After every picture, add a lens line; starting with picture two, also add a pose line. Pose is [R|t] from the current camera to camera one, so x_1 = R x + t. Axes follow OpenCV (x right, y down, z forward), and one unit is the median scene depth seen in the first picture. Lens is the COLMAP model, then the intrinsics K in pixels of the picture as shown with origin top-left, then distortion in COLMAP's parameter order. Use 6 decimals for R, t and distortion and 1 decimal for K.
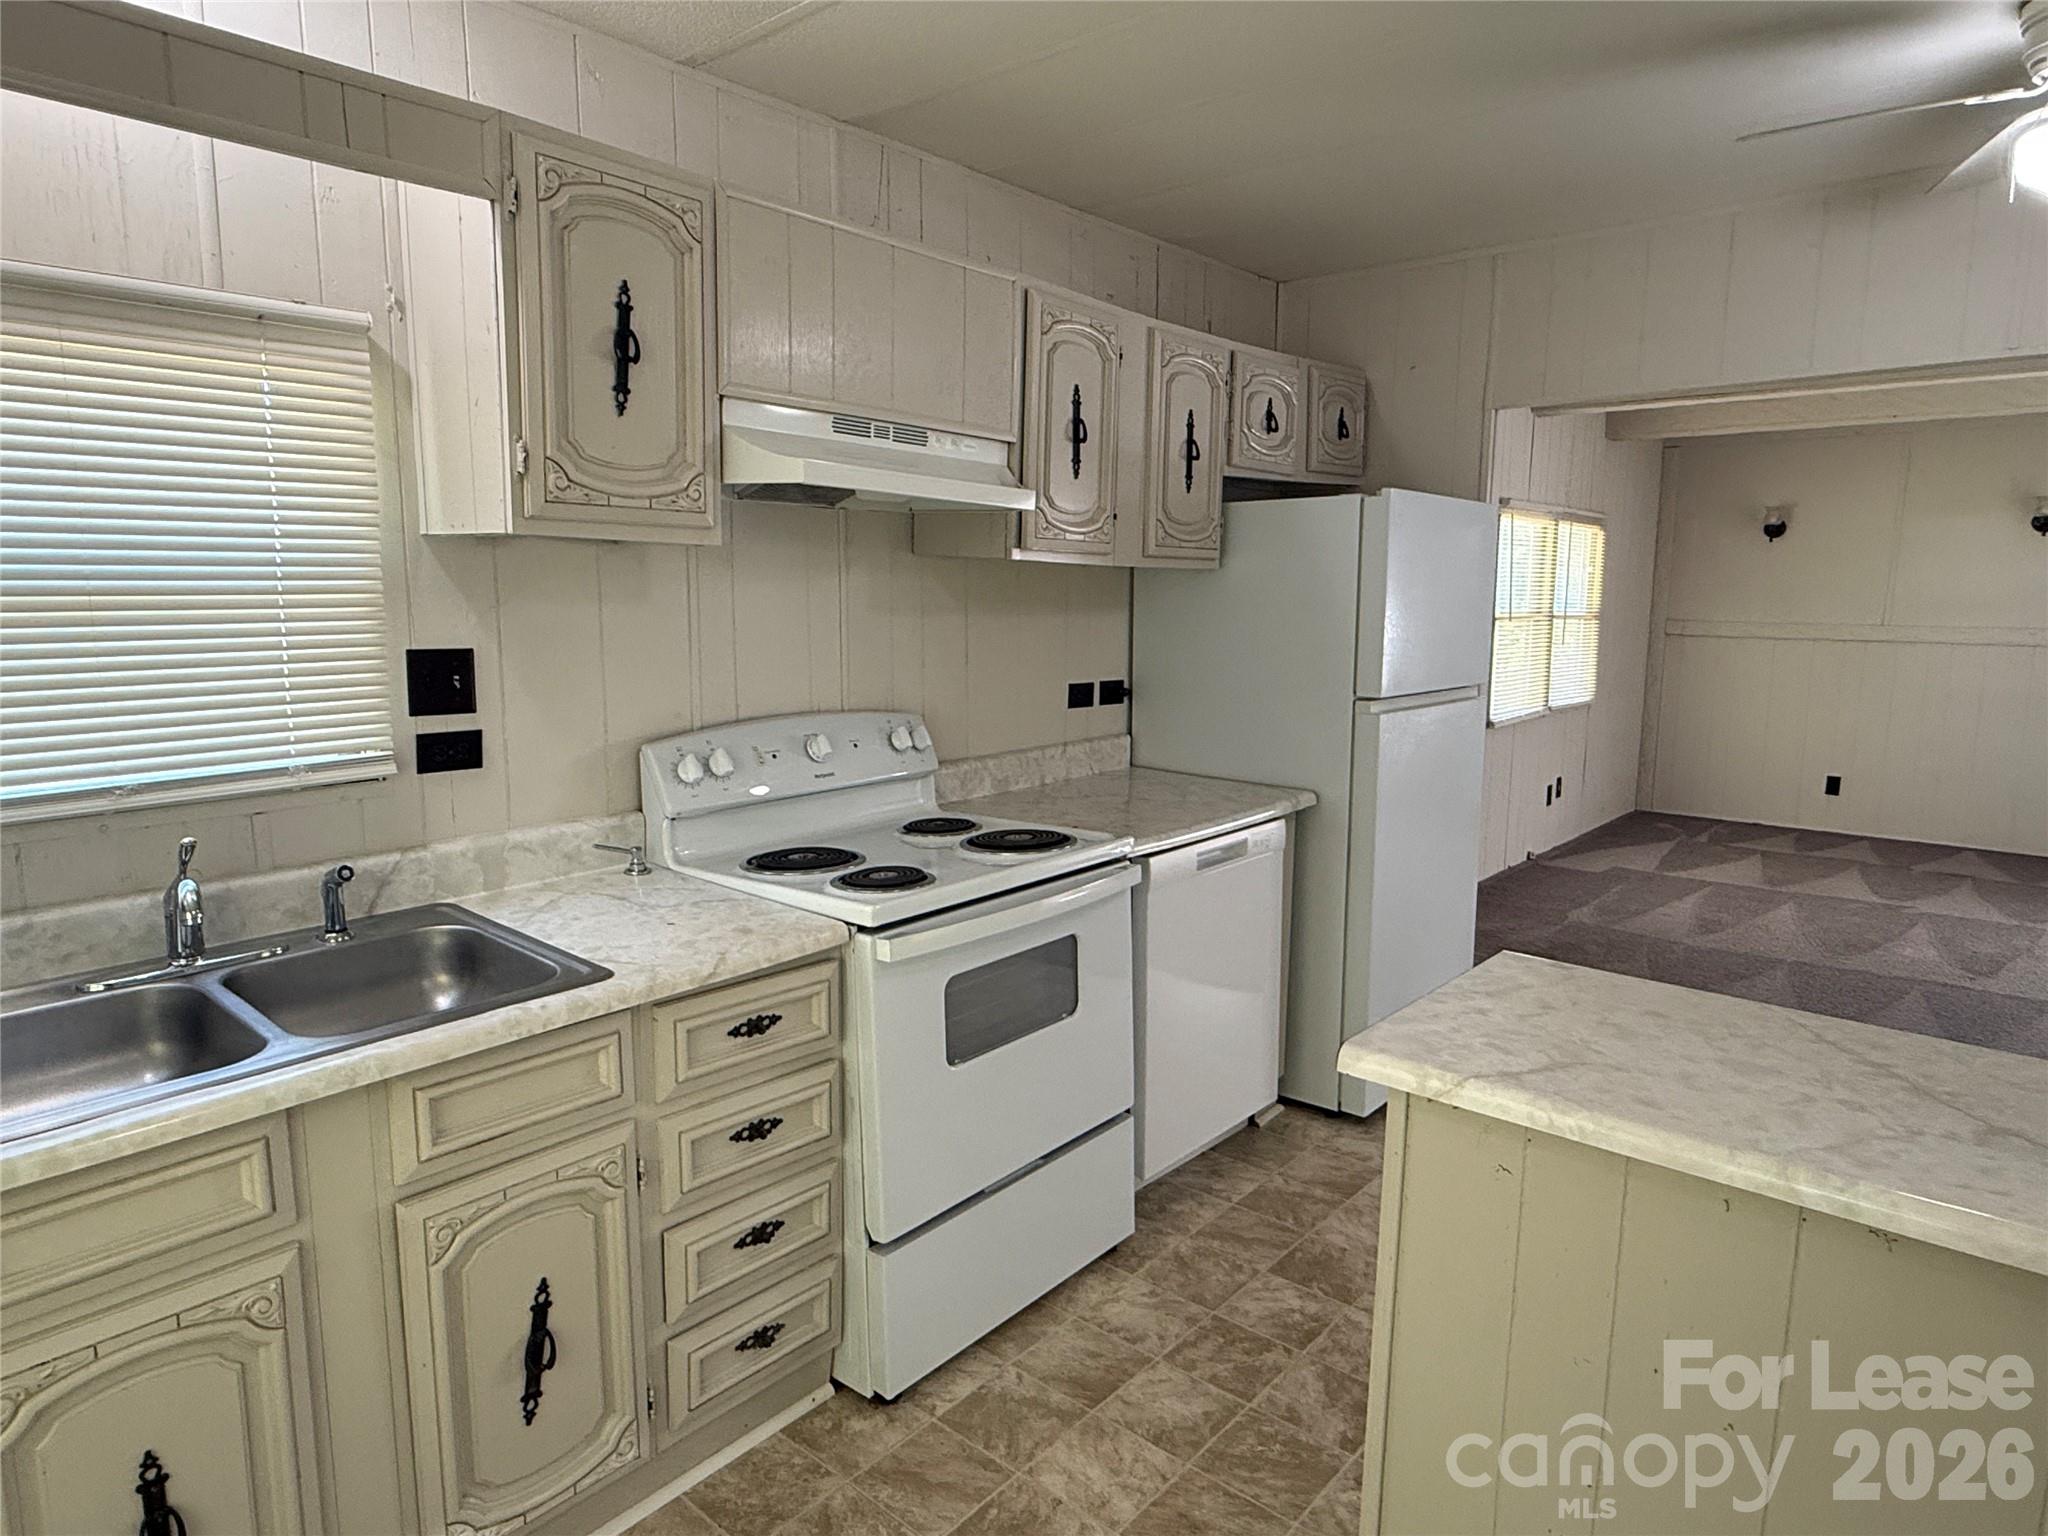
lens RADIAL K [[1225.6, 0, 1017.7], [0, 1225.6, 784.9], [0, 0, 1]] dist [0.000603, 0.000258]
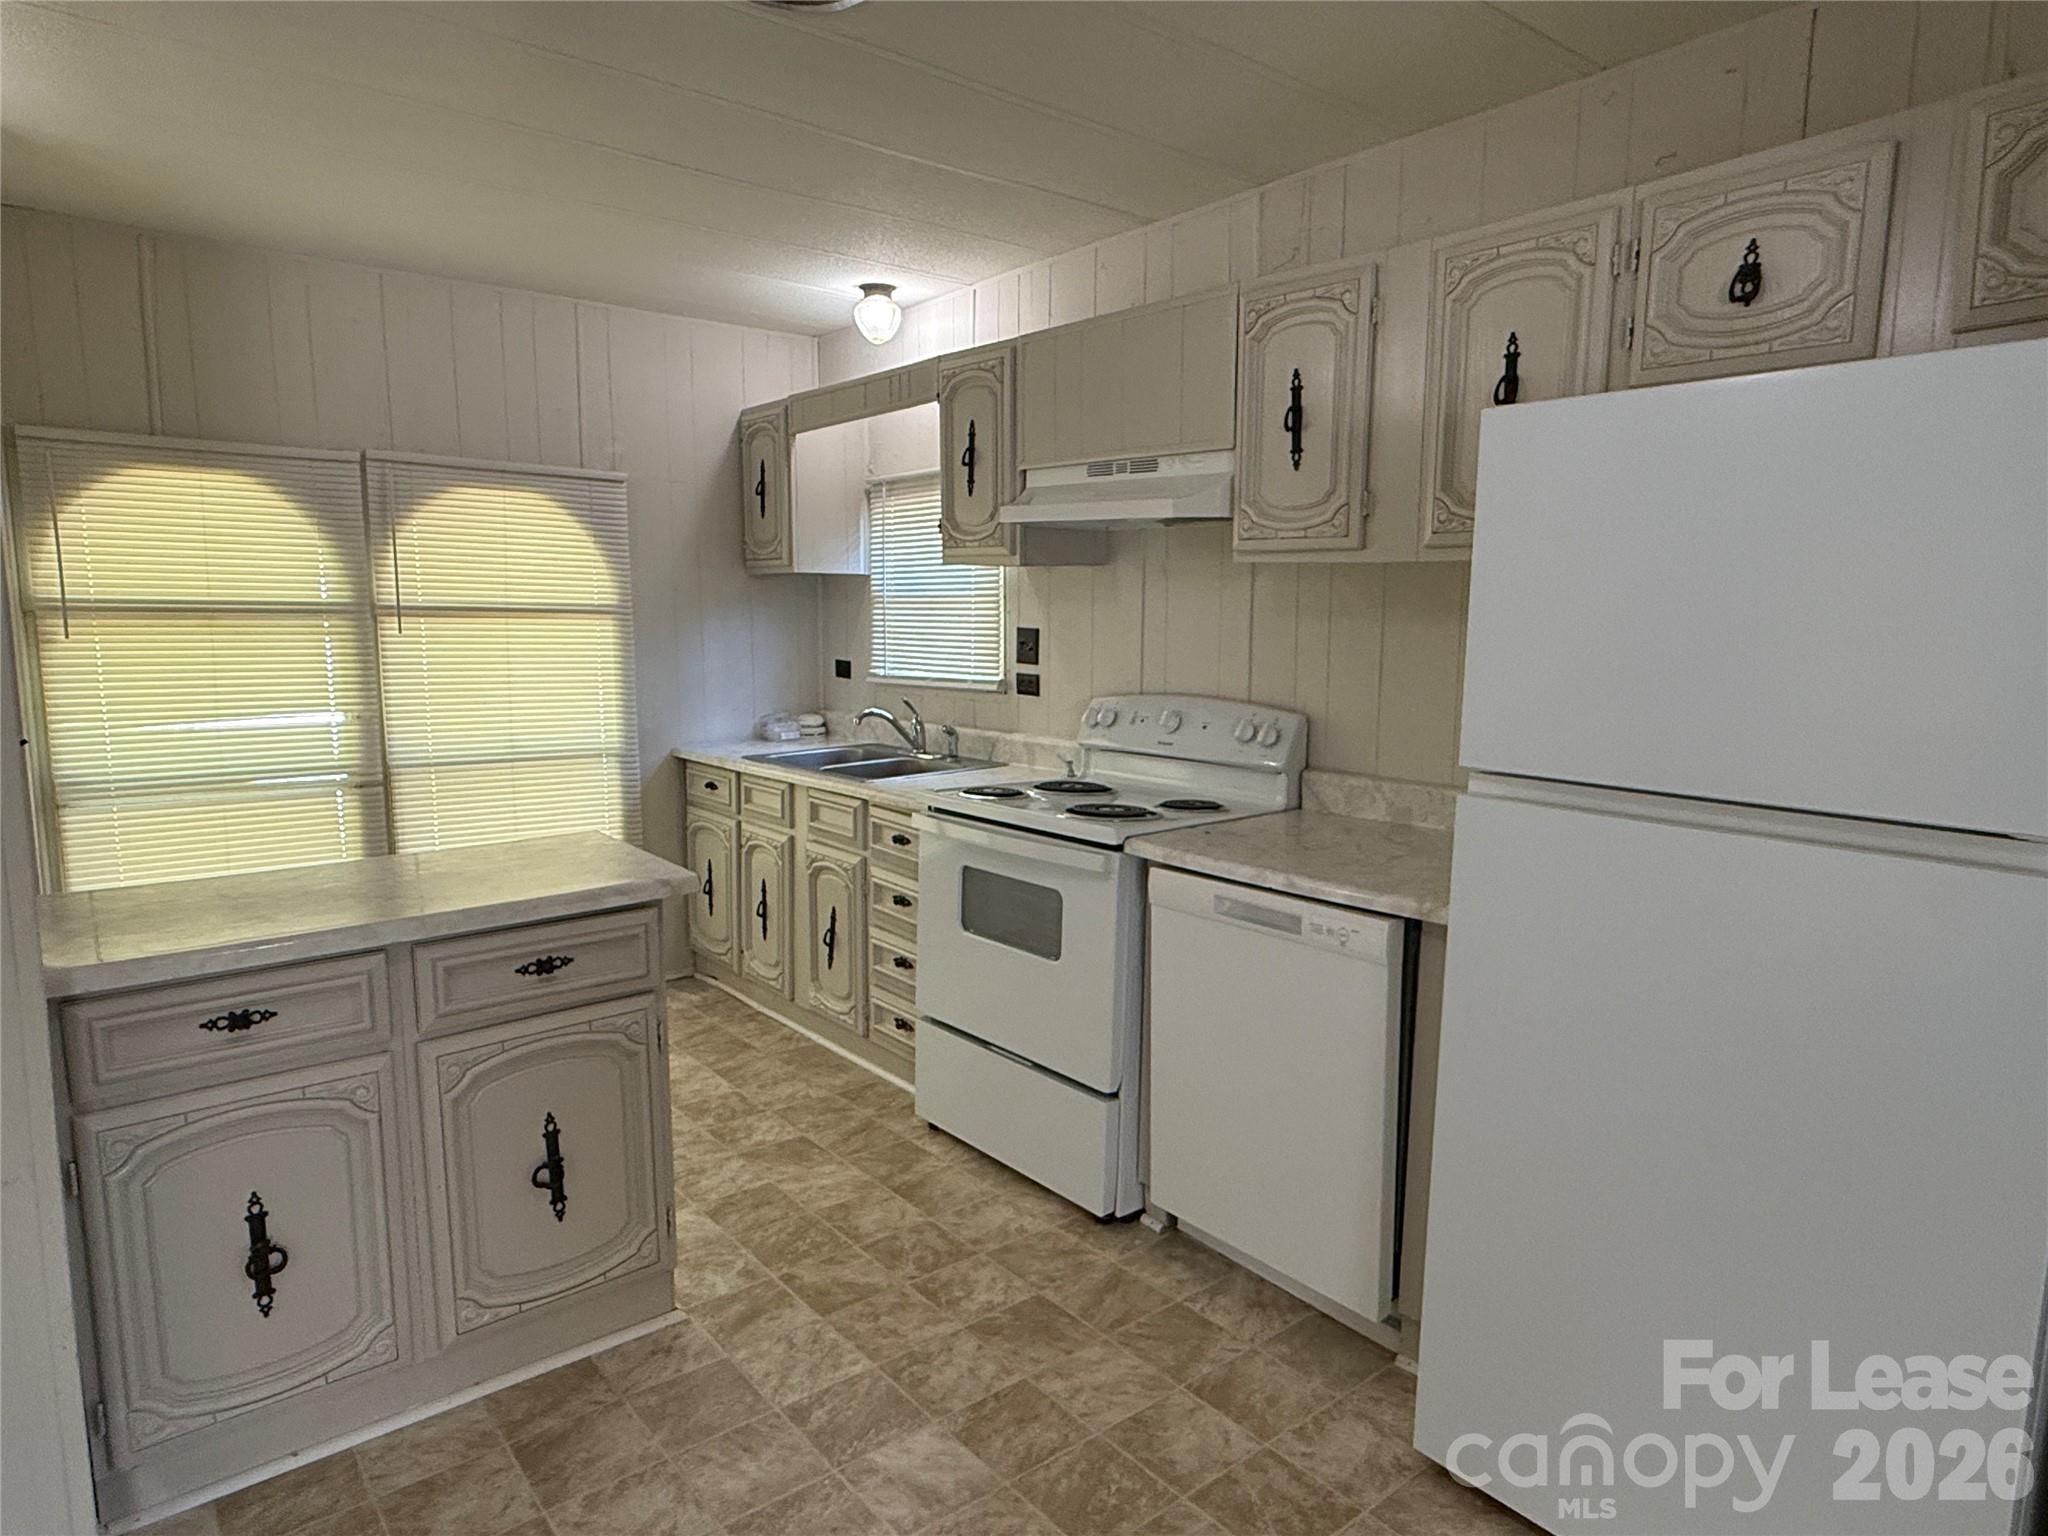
lens RADIAL K [[1225.6, 0, 1017.7], [0, 1225.6, 784.9], [0, 0, 1]] dist [0.000603, 0.000258]
pose [[-0.177669, 0.135089, -0.974774, 1.208268], [-0.165163, 0.972390, 0.164862, -0.163240], [0.970131, 0.190287, -0.150452, 1.166937]]
